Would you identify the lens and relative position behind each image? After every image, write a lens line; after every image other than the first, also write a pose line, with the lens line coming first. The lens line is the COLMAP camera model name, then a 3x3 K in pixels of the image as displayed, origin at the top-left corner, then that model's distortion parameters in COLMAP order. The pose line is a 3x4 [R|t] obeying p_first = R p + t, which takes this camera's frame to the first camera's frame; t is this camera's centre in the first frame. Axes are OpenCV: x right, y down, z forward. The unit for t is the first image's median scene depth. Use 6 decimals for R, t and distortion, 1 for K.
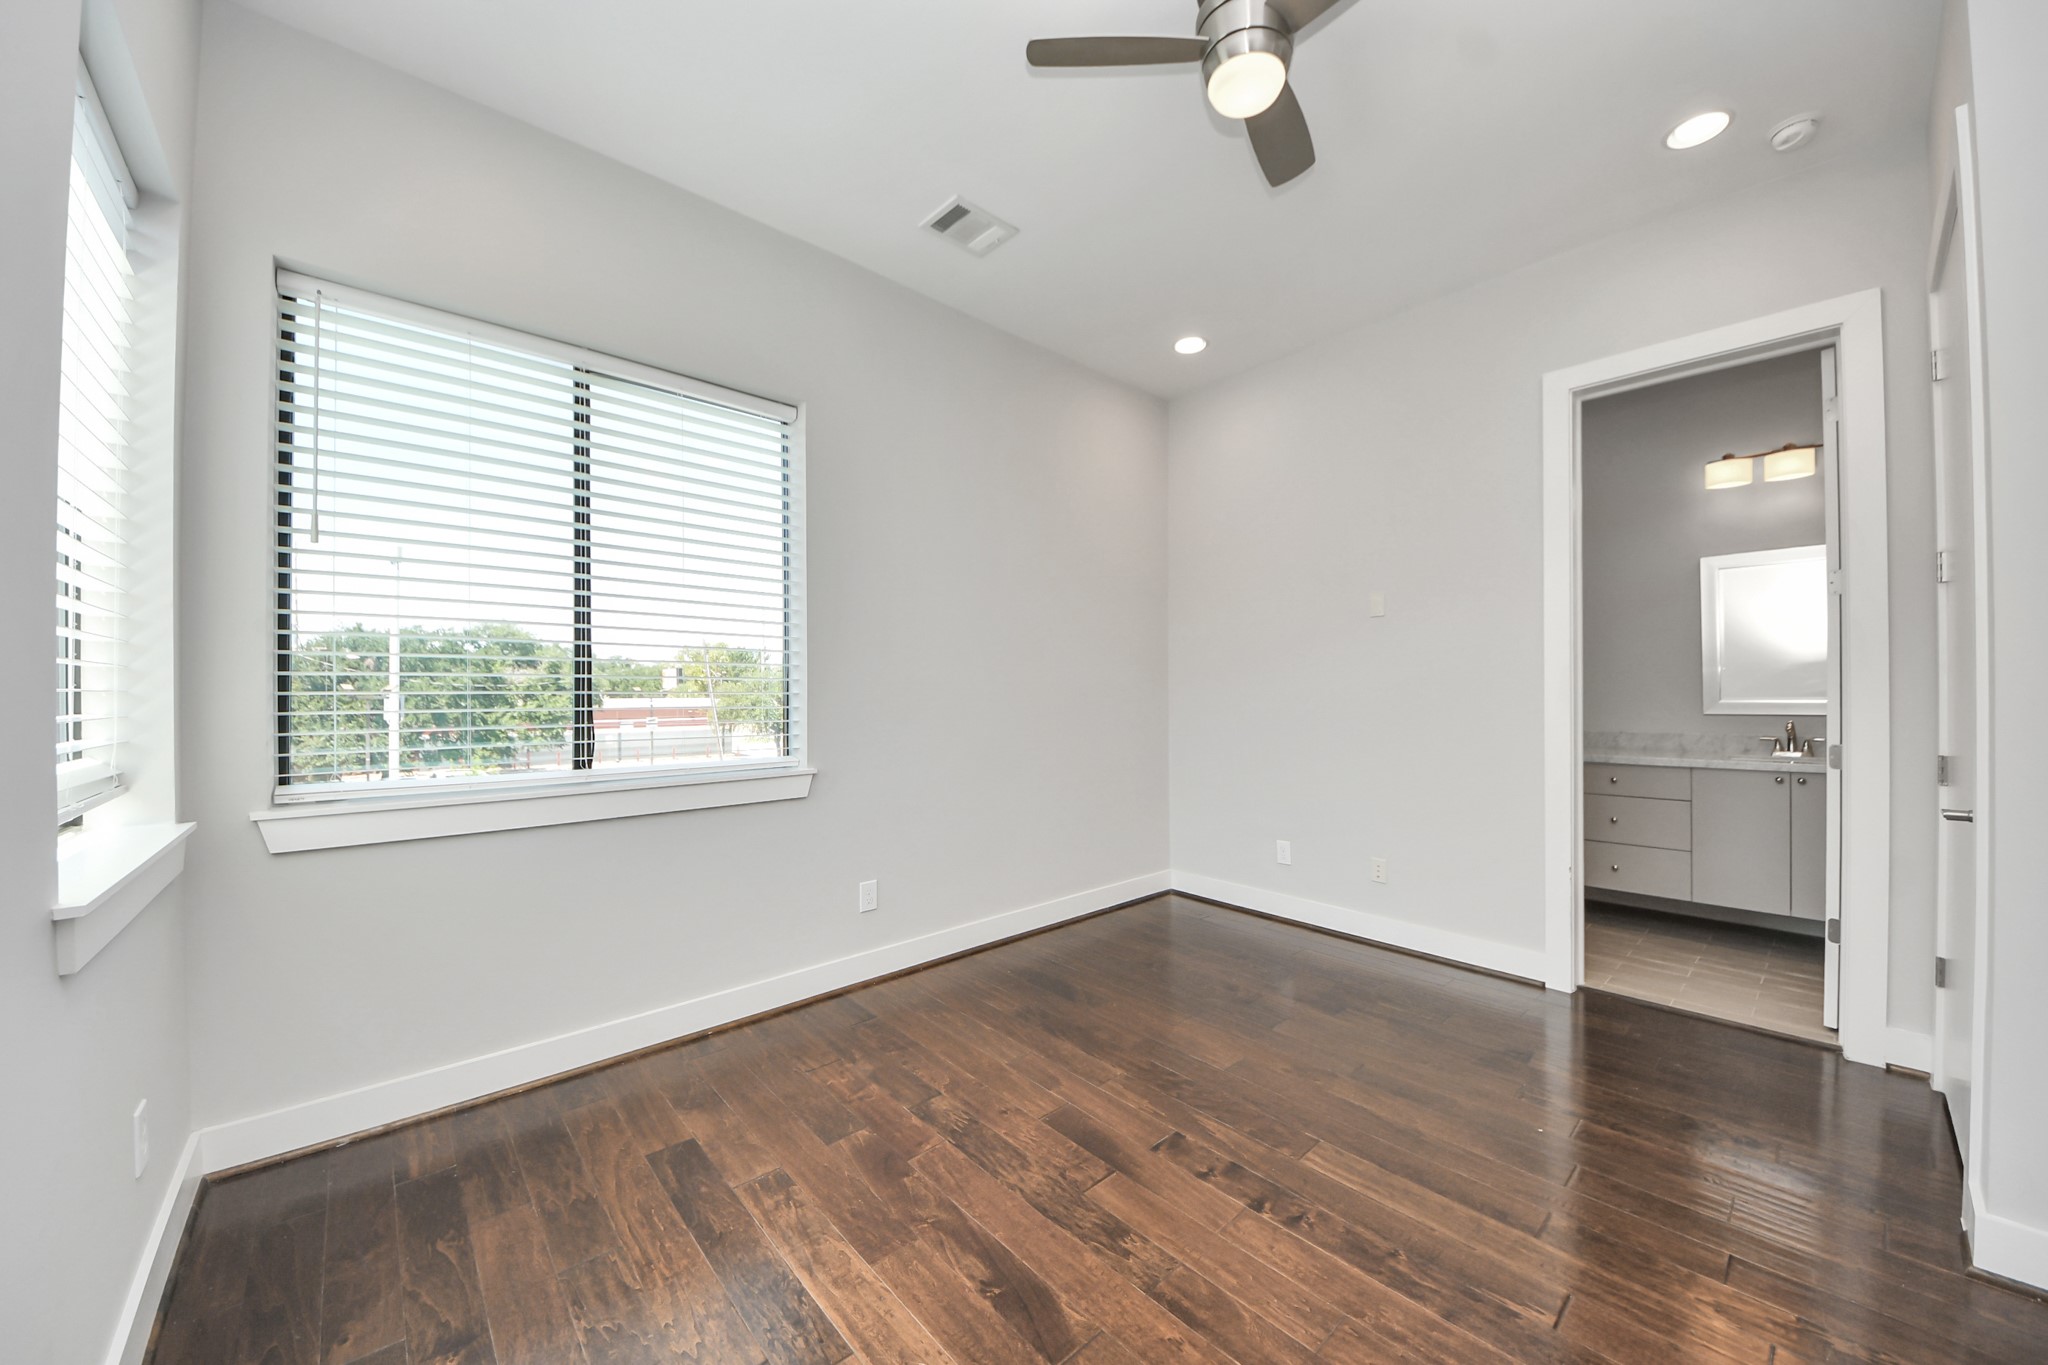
lens RADIAL K [[736.6, 0, 1039.5], [0, 736.6, 689.1], [0, 0, 1]] dist [0.037572, -0.000113]
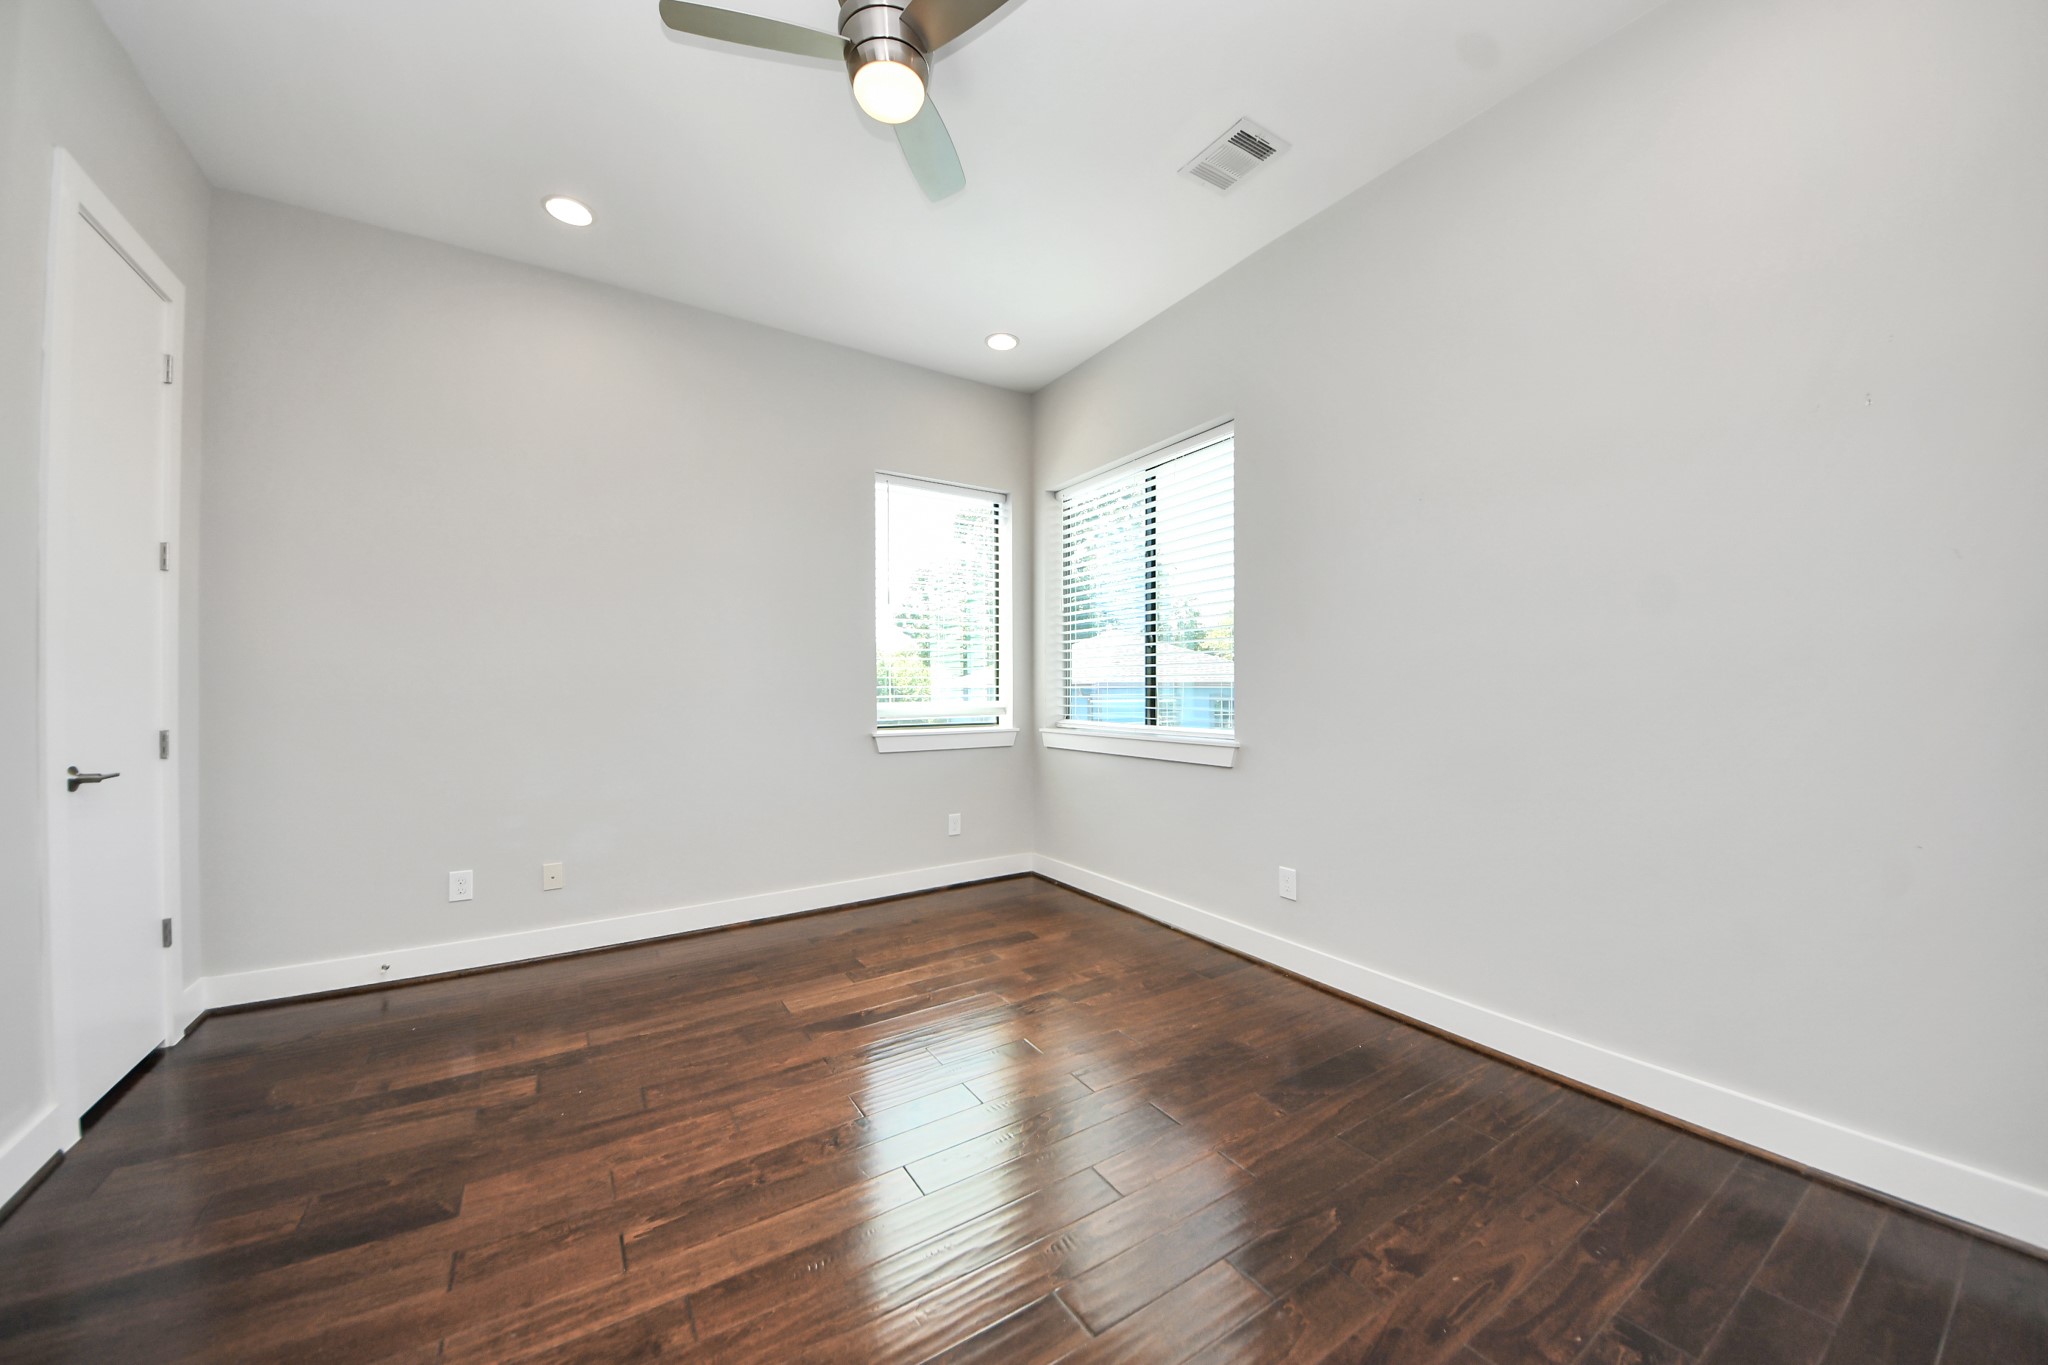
lens RADIAL K [[736.6, 0, 1039.5], [0, 736.6, 689.1], [0, 0, 1]] dist [0.037572, -0.000113]
pose [[-0.155288, -0.004189, -0.987860, 1.318651], [-0.002915, 0.999989, -0.003782, 0.051357], [0.987865, 0.002293, -0.155299, 1.404727]]
